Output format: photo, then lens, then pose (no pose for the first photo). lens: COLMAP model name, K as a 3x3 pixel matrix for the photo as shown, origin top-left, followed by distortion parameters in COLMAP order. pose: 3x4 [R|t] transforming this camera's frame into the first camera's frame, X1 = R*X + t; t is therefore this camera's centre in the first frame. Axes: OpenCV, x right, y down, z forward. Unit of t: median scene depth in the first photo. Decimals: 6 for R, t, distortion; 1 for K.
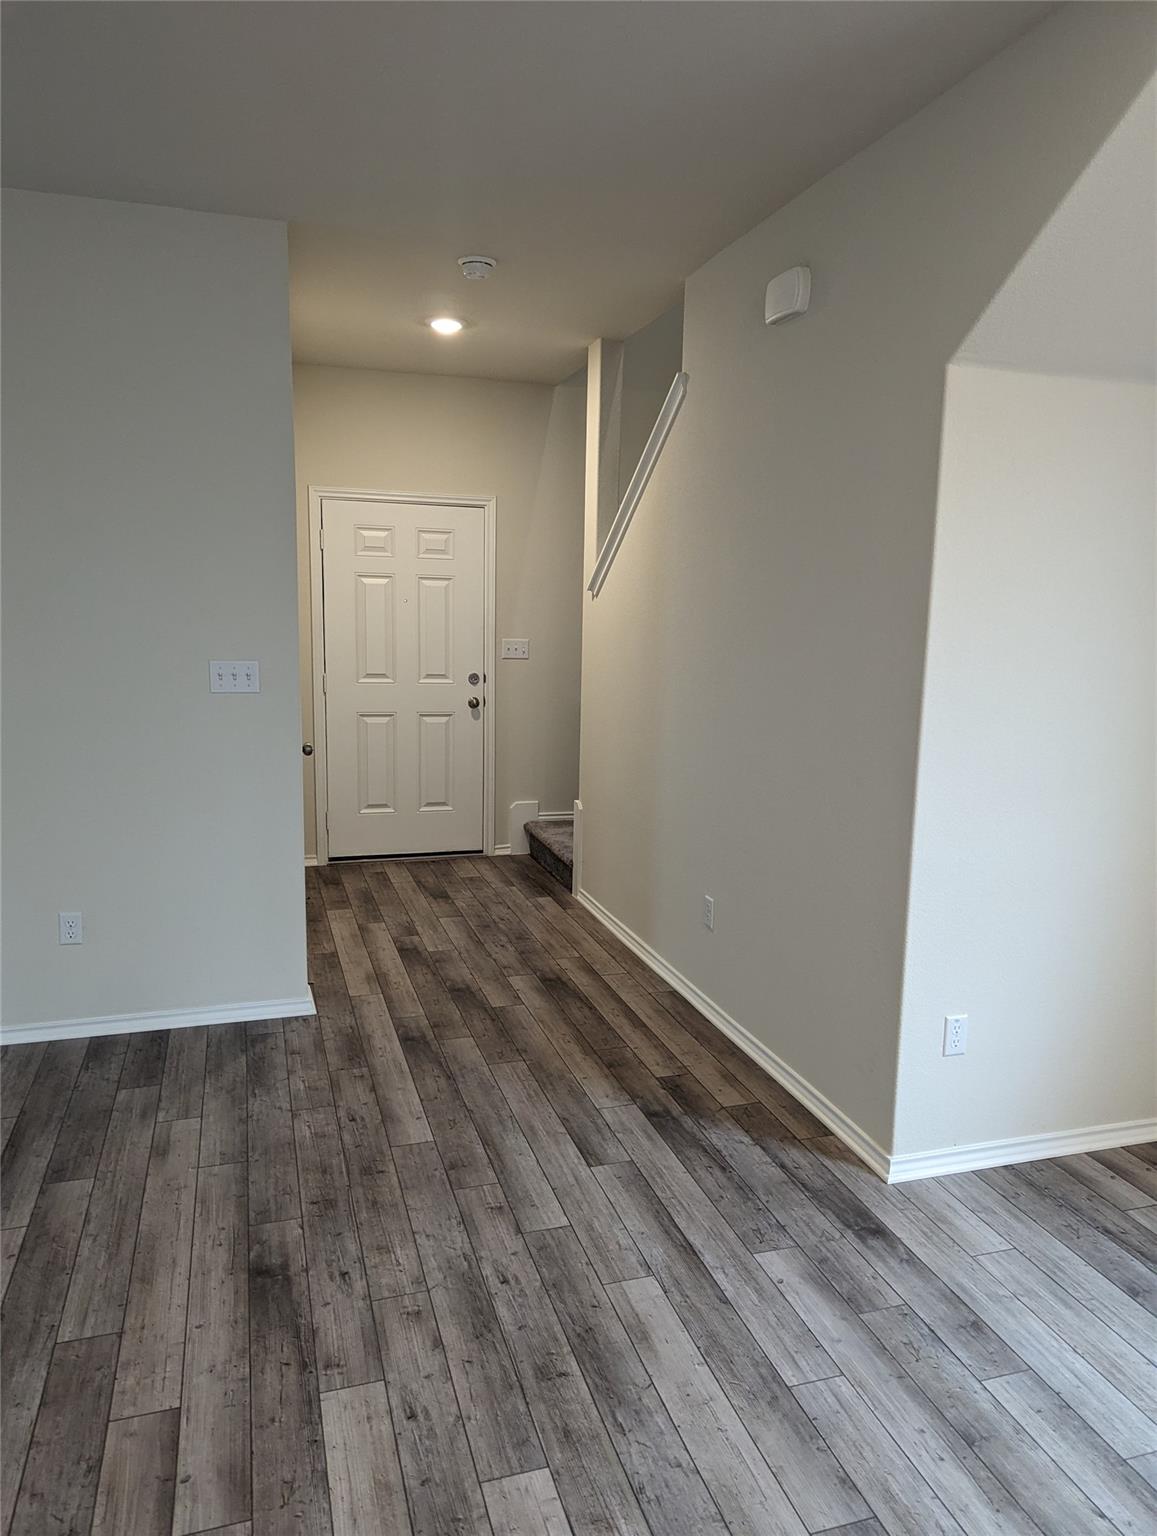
lens RADIAL K [[1089.3, 0, 583.8], [0, 1089.3, 779.1], [0, 0, 1]] dist [0.046526, -0.016964]
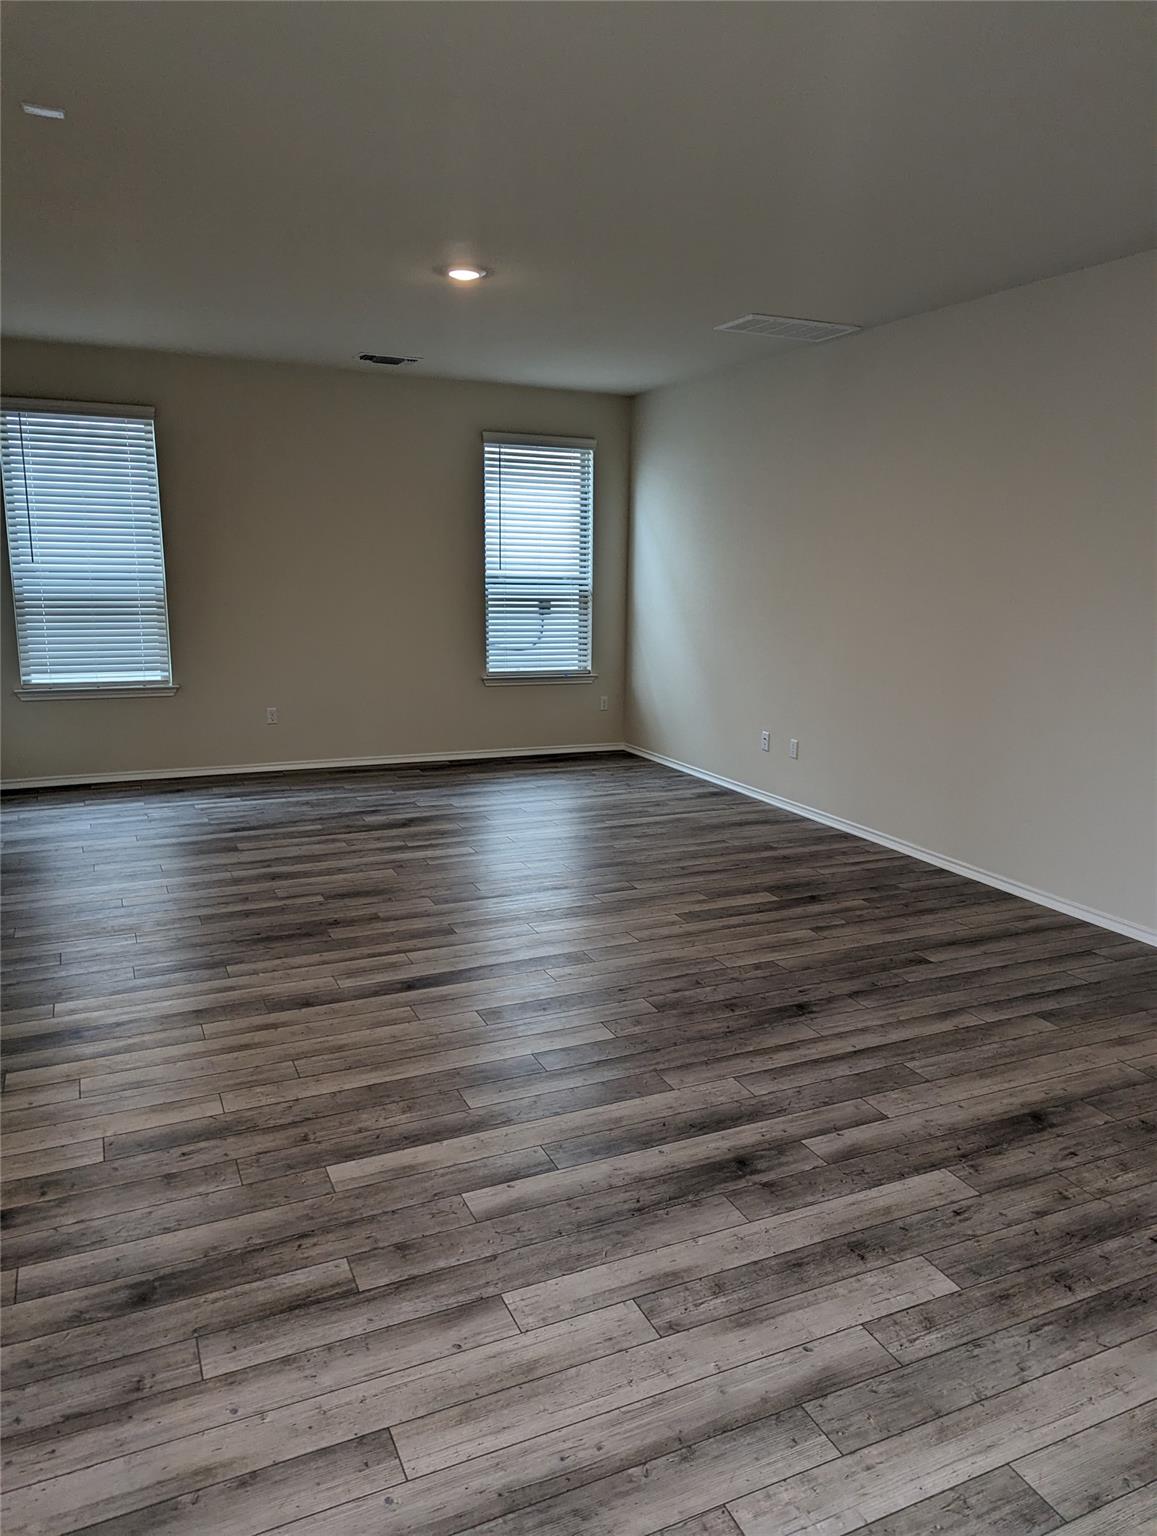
lens RADIAL K [[1089.3, 0, 589.1], [0, 1089.3, 760.6], [0, 0, 1]] dist [0.046526, -0.016964]
pose [[0.124170, 0.163026, -0.978777, 0.792915], [-0.176374, 0.974329, 0.139909, -0.023508], [0.976460, 0.155259, 0.149736, 0.272503]]
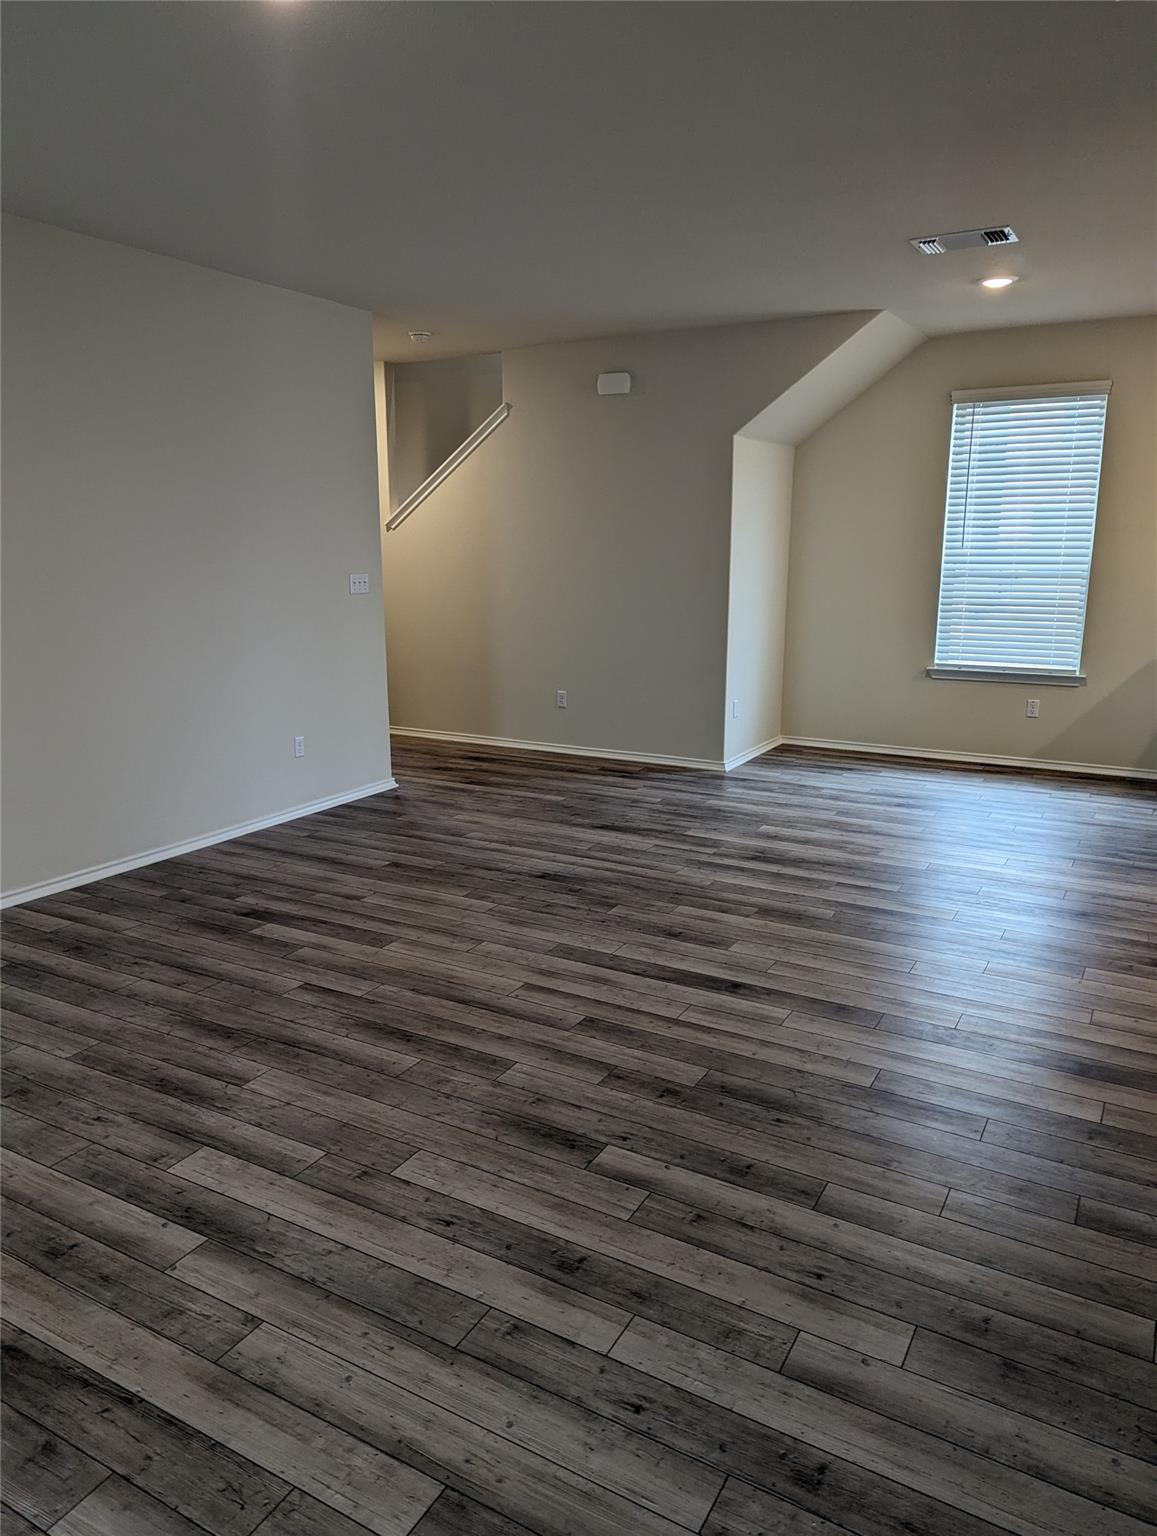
lens RADIAL K [[1089.3, 0, 573.3], [0, 1089.3, 763.4], [0, 0, 1]] dist [0.046526, -0.016964]
pose [[0.730651, -0.161030, 0.663490, -1.859264], [0.128839, 0.986848, 0.097630, 0.084949], [-0.670485, 0.014150, 0.741788, -0.668210]]
